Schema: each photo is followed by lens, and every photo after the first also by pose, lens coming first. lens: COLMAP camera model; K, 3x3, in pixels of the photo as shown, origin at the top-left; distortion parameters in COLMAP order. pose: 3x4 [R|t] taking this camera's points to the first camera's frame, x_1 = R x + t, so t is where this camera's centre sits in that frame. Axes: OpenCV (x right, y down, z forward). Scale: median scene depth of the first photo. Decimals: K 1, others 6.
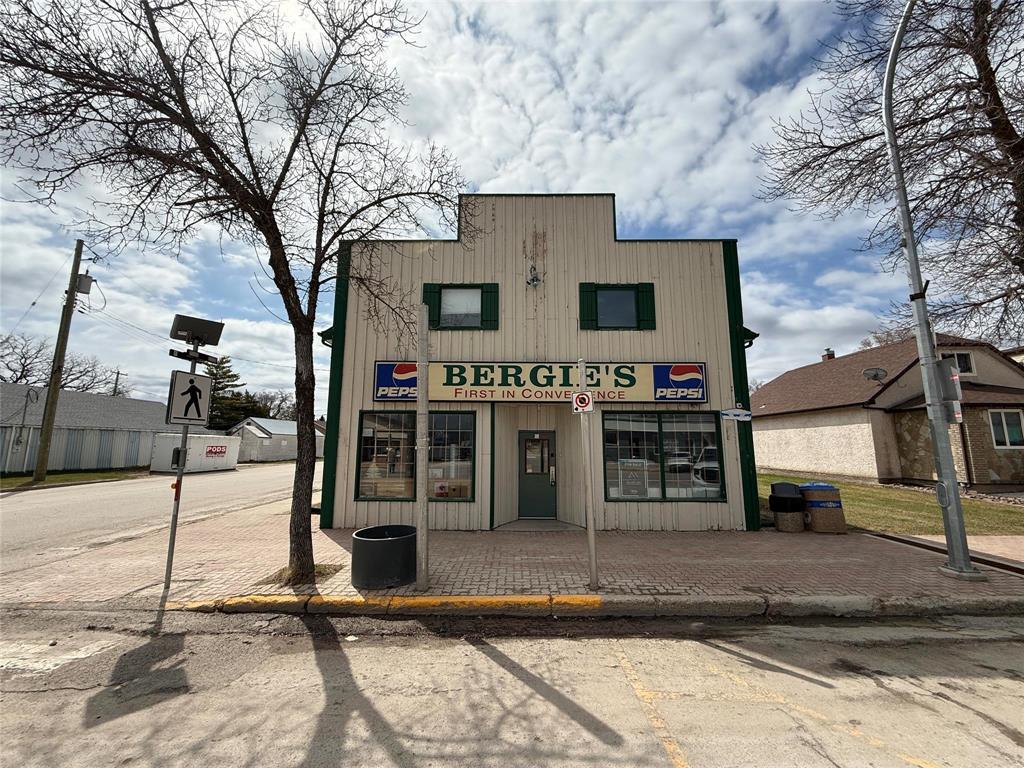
lens RADIAL K [[404.2, 0, 496.9], [0, 404.2, 385.9], [0, 0, 1]] dist [0.000009, -0.000004]
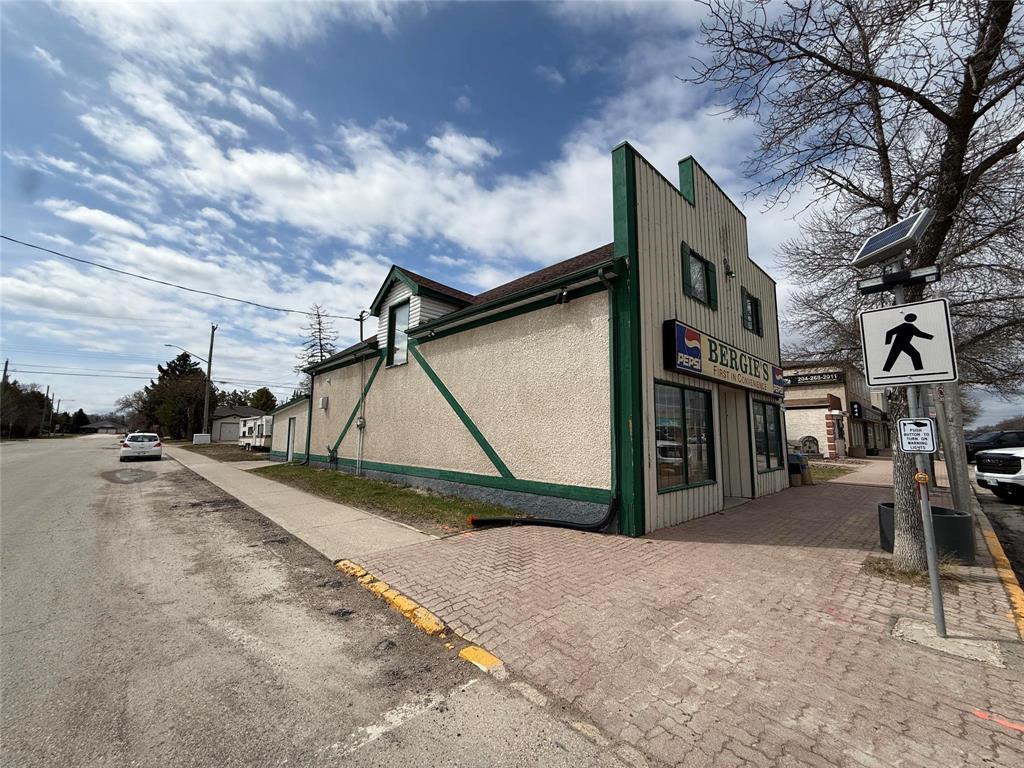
lens RADIAL K [[404.2, 0, 496.9], [0, 404.2, 385.9], [0, 0, 1]] dist [0.000009, -0.000004]
pose [[0.728159, 0.092145, 0.679187, -1.023616], [-0.119296, 0.992836, -0.006800, 0.110195], [-0.674947, -0.076072, 0.733934, 0.601756]]
